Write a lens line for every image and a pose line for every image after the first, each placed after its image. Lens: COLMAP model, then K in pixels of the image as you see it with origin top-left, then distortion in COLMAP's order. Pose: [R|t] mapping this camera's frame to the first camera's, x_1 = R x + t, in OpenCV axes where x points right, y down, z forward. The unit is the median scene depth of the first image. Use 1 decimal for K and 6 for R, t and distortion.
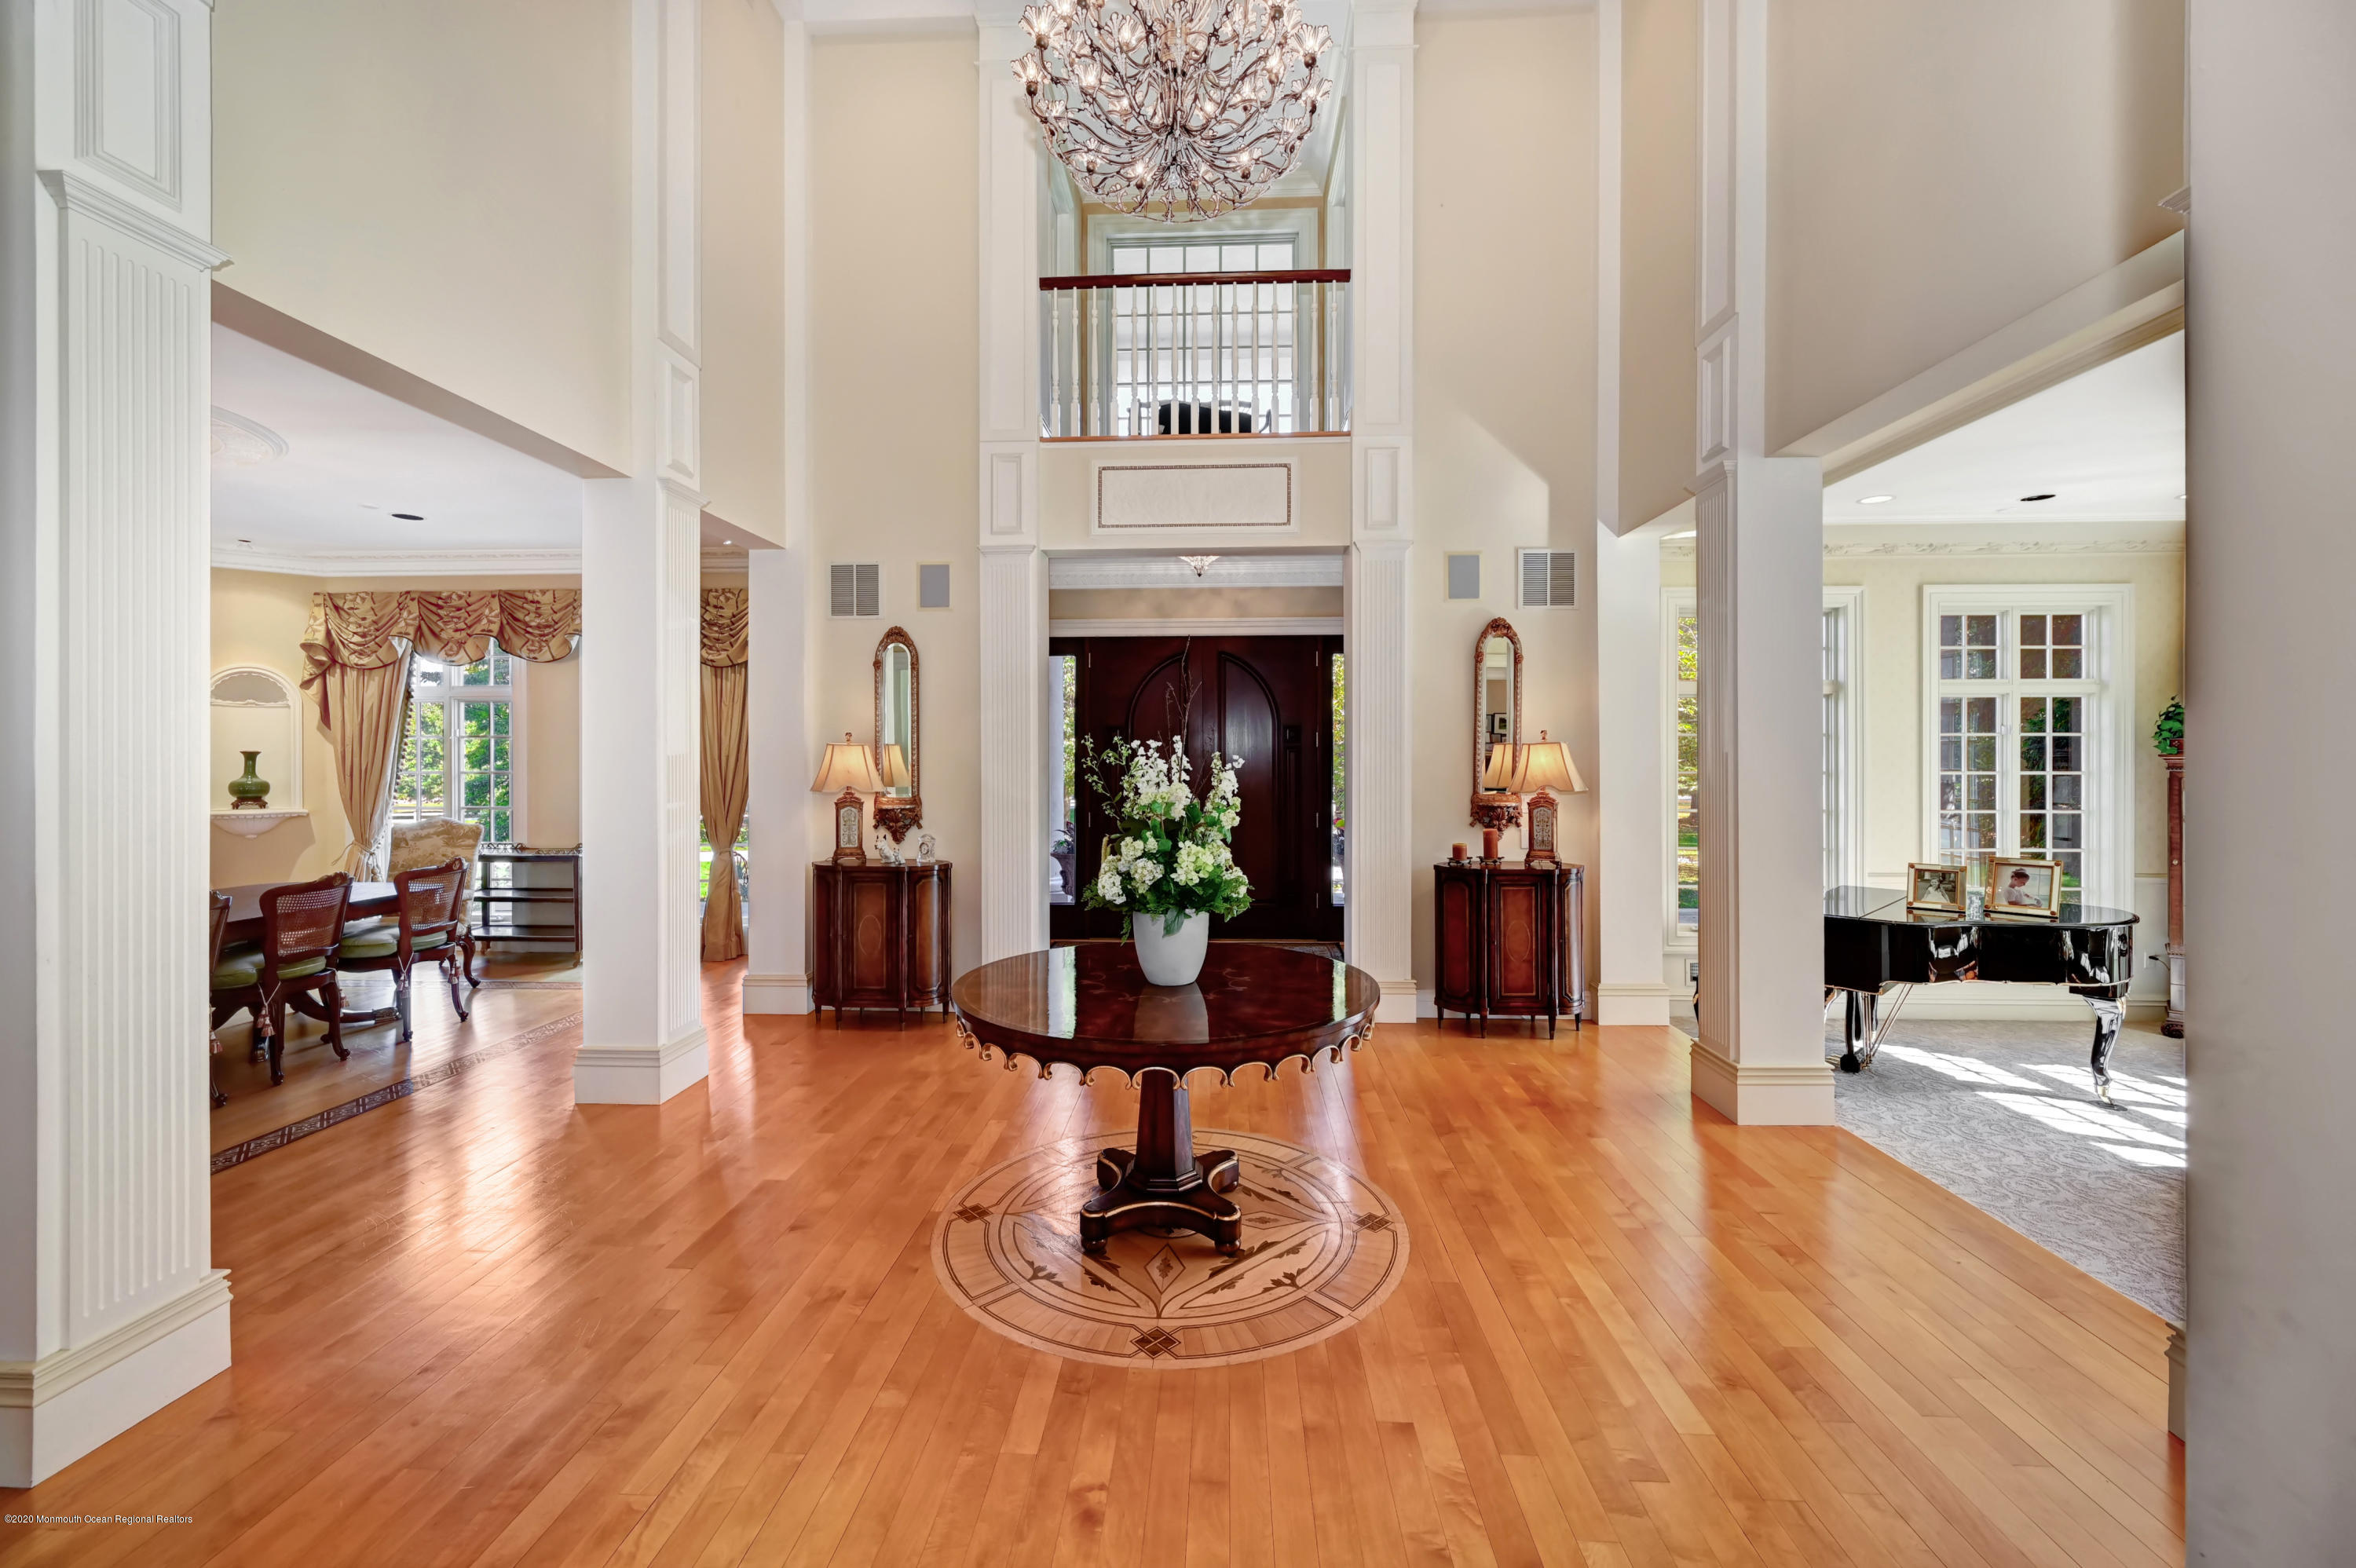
lens RADIAL K [[922.8, 0, 1185.0], [0, 922.8, 761.9], [0, 0, 1]] dist [-0.001309, -0.000212]
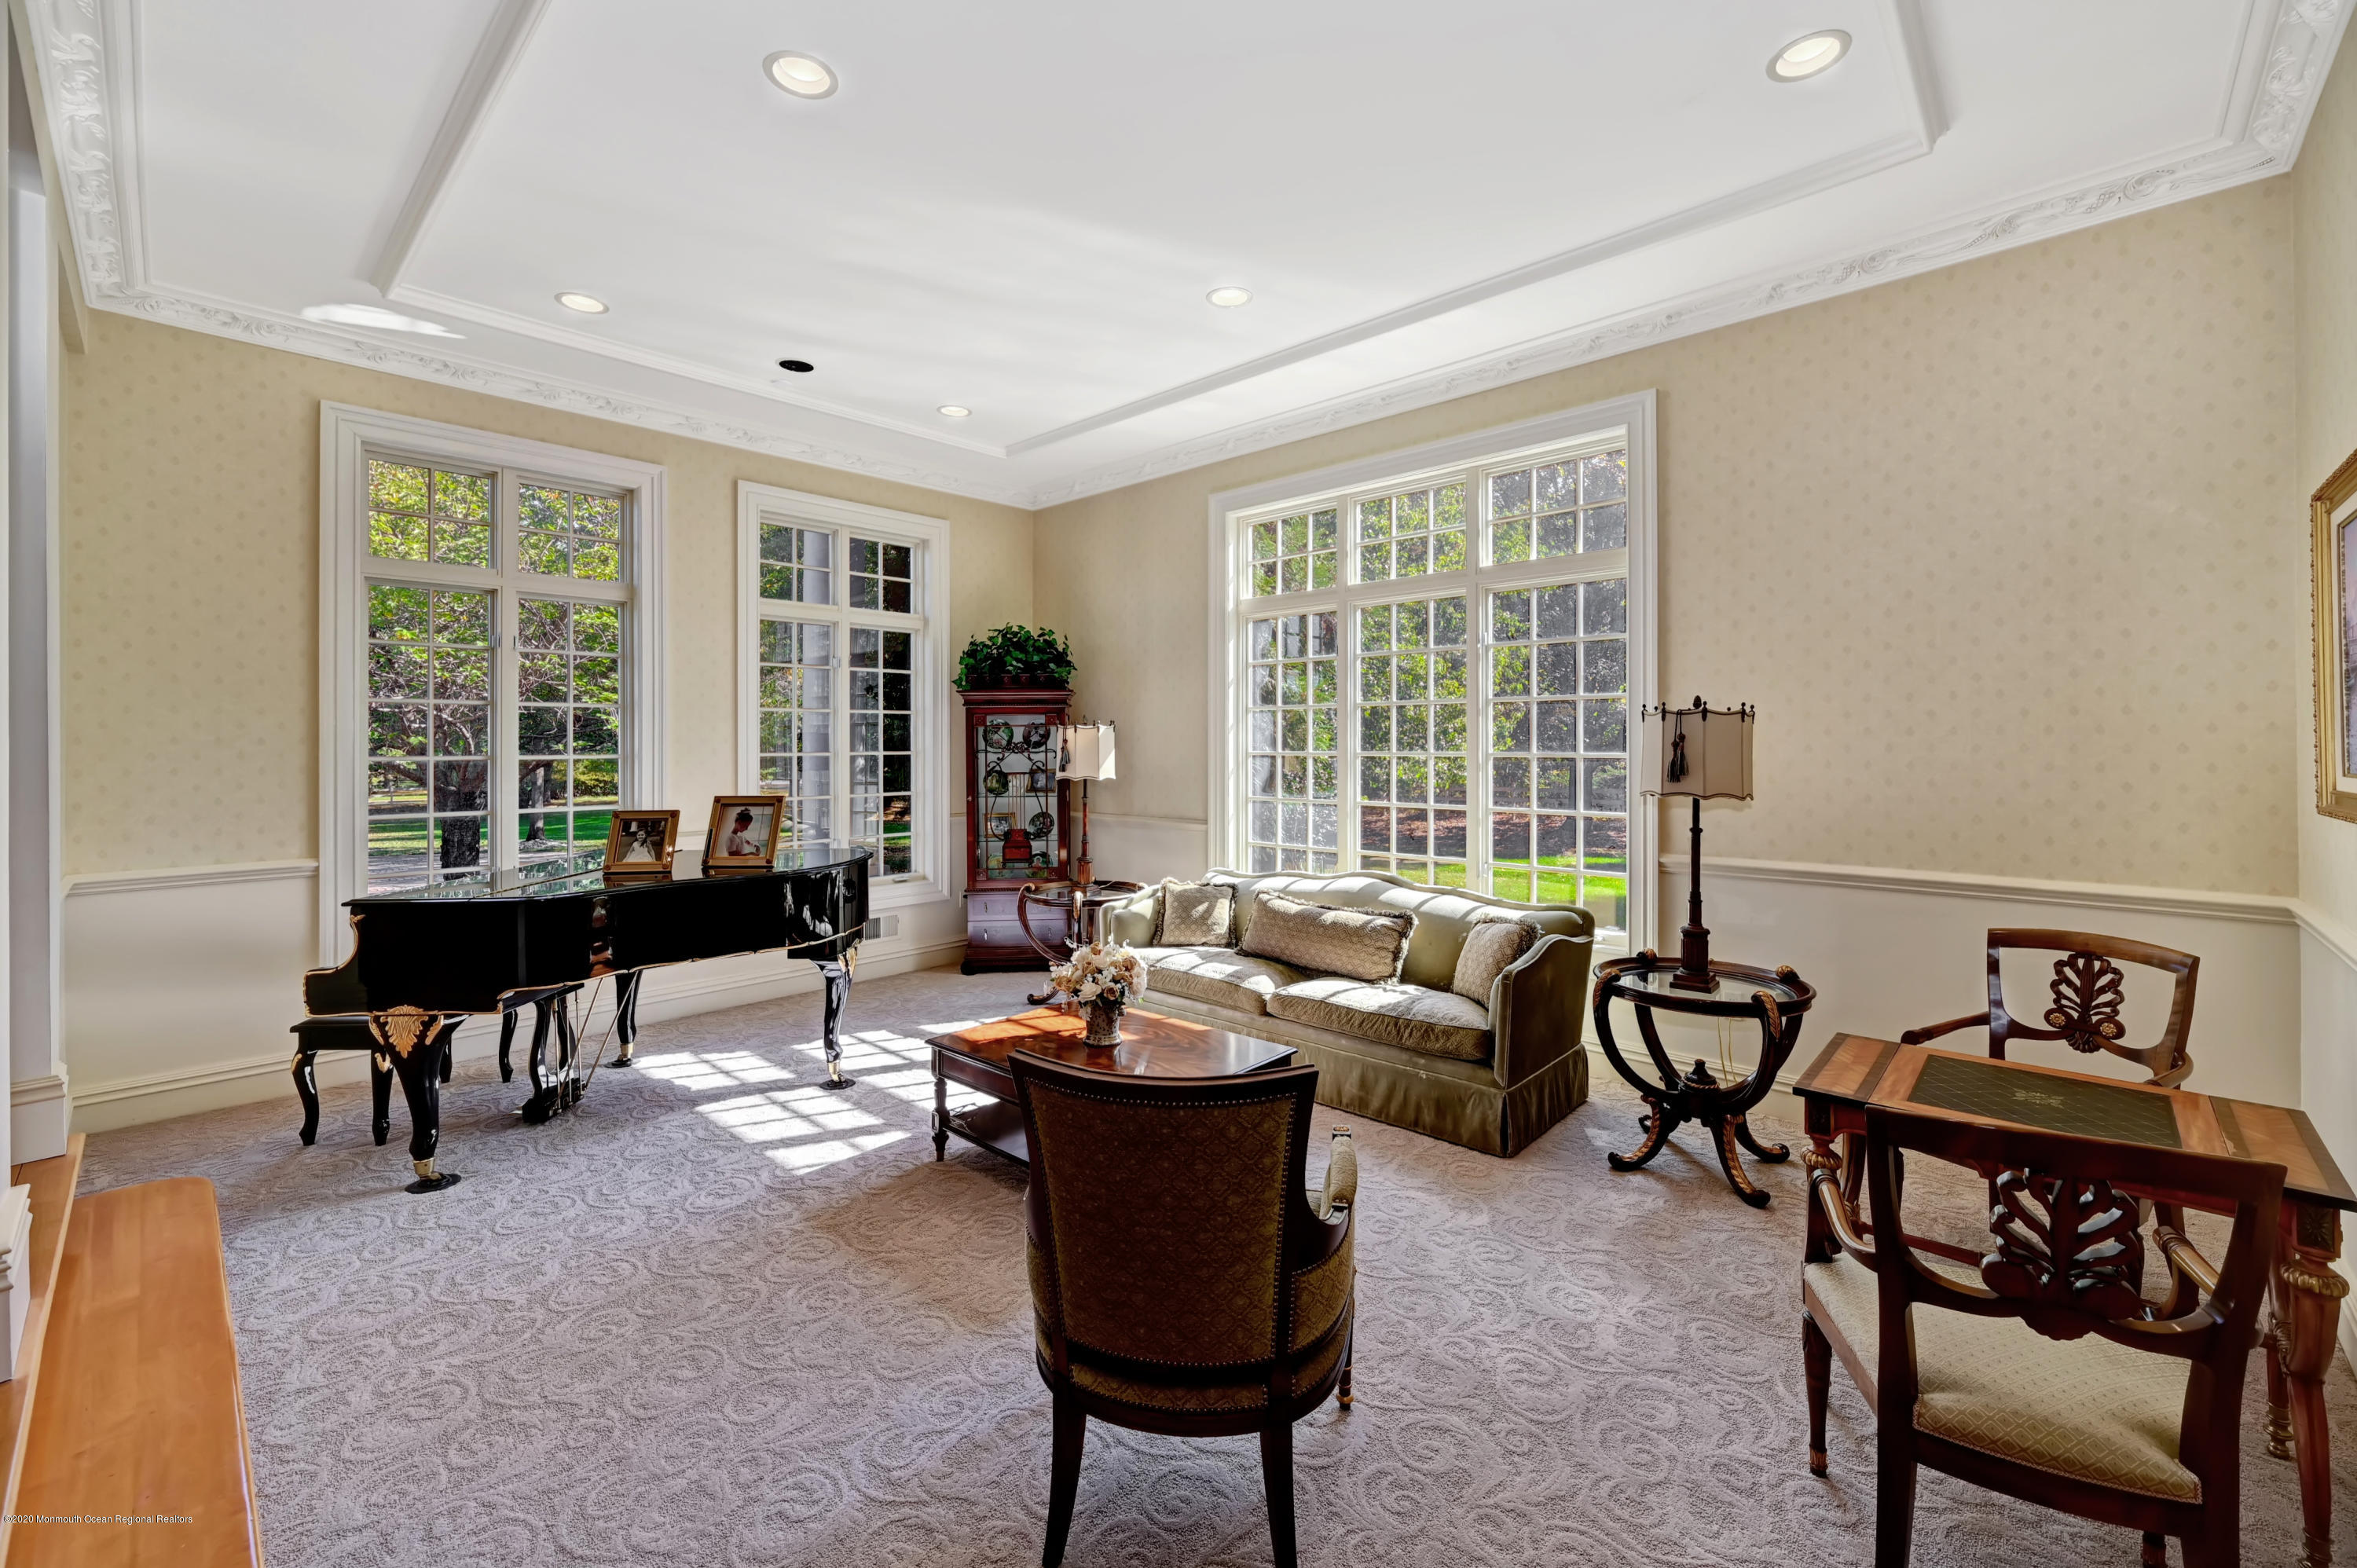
lens RADIAL K [[948.2, 0, 1175.3], [0, 948.2, 746.0], [0, 0, 1]] dist [-0.000255, -0.000036]
pose [[0.652710, -0.005509, 0.757588, 0.532673], [0.008219, 0.999966, 0.000191, 0.065150], [-0.757564, 0.006102, 0.652733, 0.192992]]
